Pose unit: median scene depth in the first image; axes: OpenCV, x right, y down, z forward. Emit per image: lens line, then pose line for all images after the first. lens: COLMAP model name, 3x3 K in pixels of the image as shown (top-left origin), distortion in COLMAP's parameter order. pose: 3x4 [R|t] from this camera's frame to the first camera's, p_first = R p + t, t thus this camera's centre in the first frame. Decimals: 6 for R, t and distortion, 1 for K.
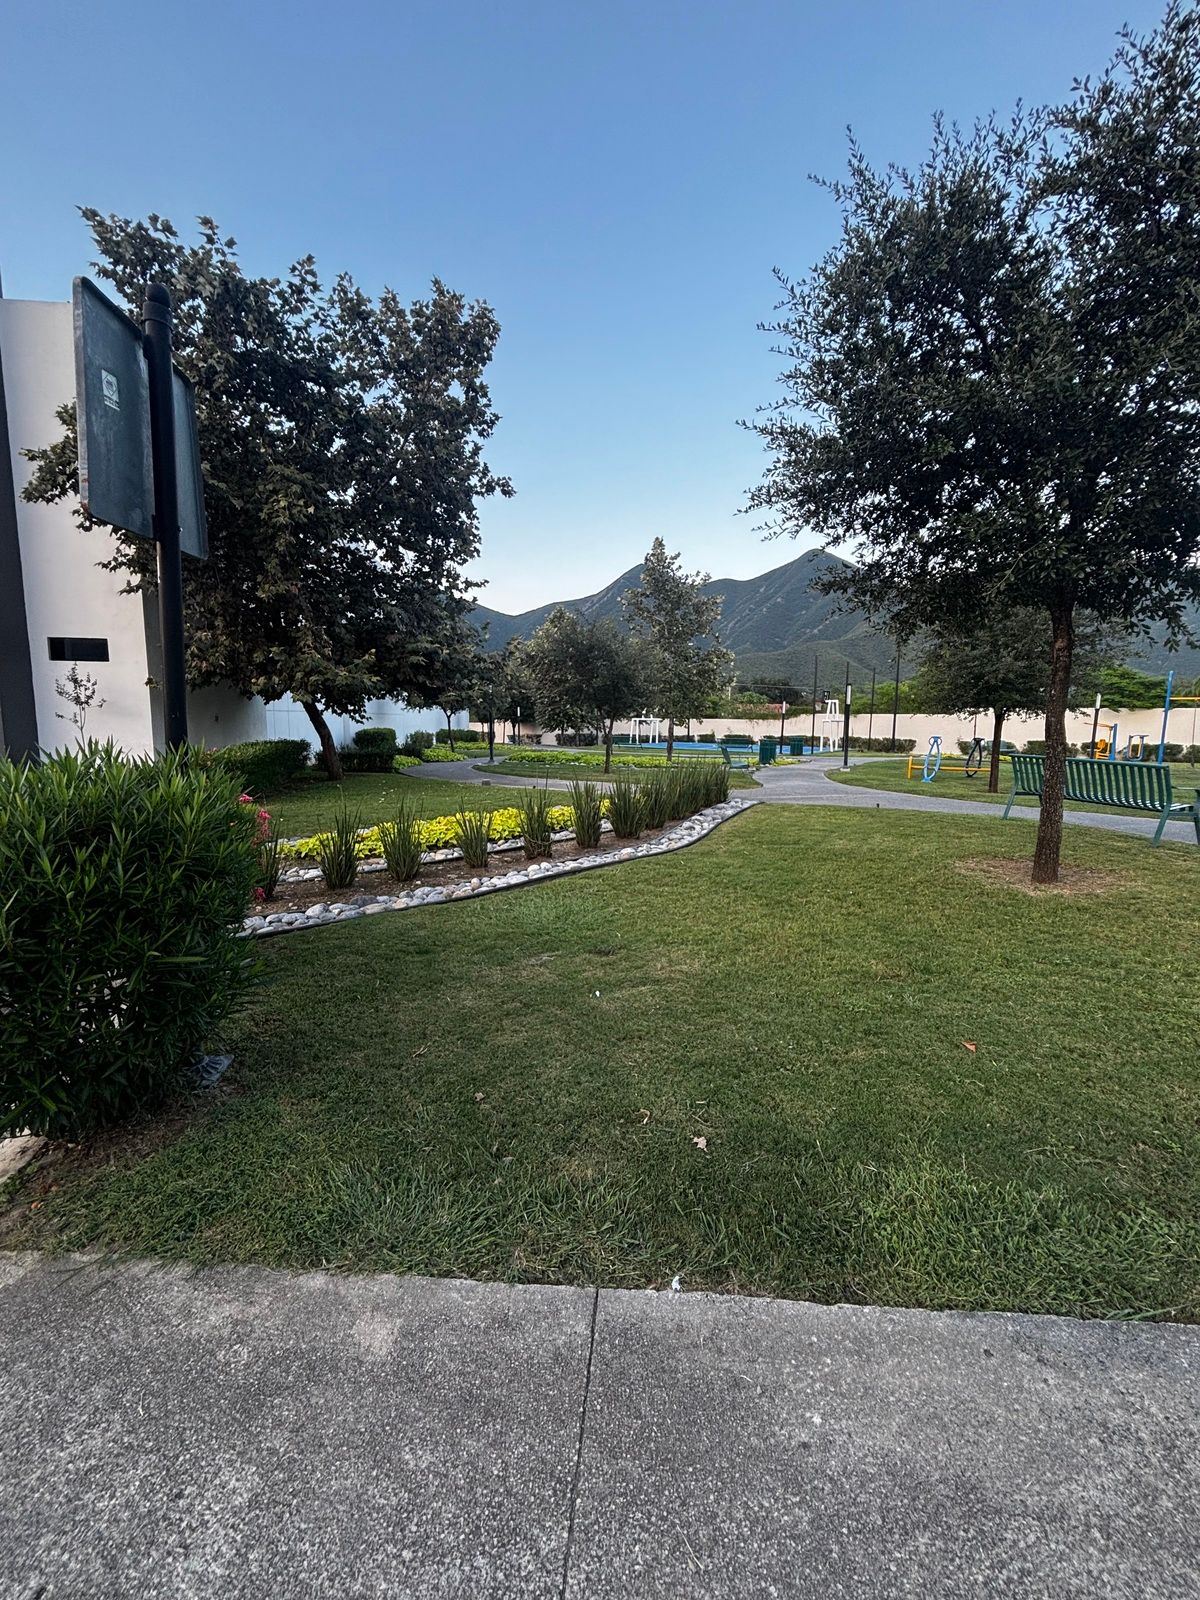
lens RADIAL K [[644.8, 0, 600.0], [0, 644.8, 800.0], [0, 0, 1]] dist [-0.000023, -0.014802]
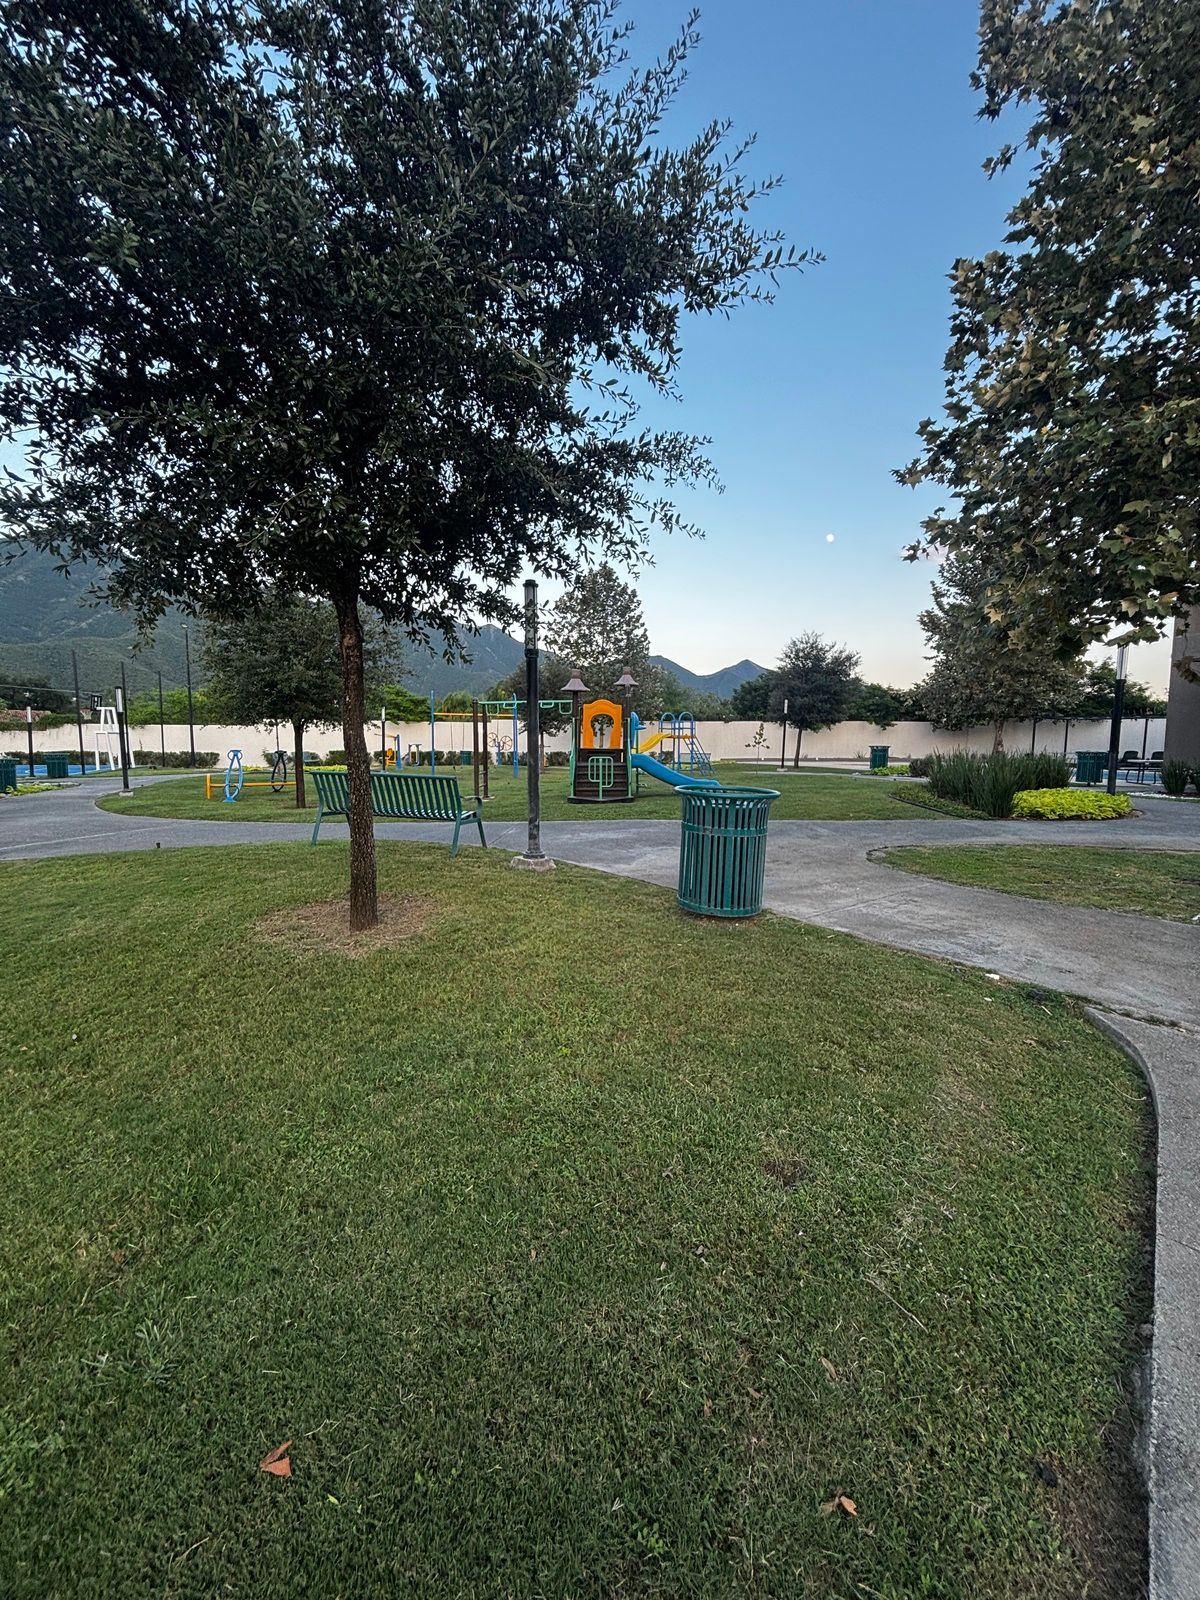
lens RADIAL K [[636.9, 0, 600.0], [0, 636.9, 800.0], [0, 0, 1]] dist [-0.000313, -0.000097]
pose [[0.552695, -0.089601, 0.828553, 0.063982], [0.102641, 0.993953, 0.039019, -0.012354], [-0.827039, 0.063478, 0.558549, 0.092329]]
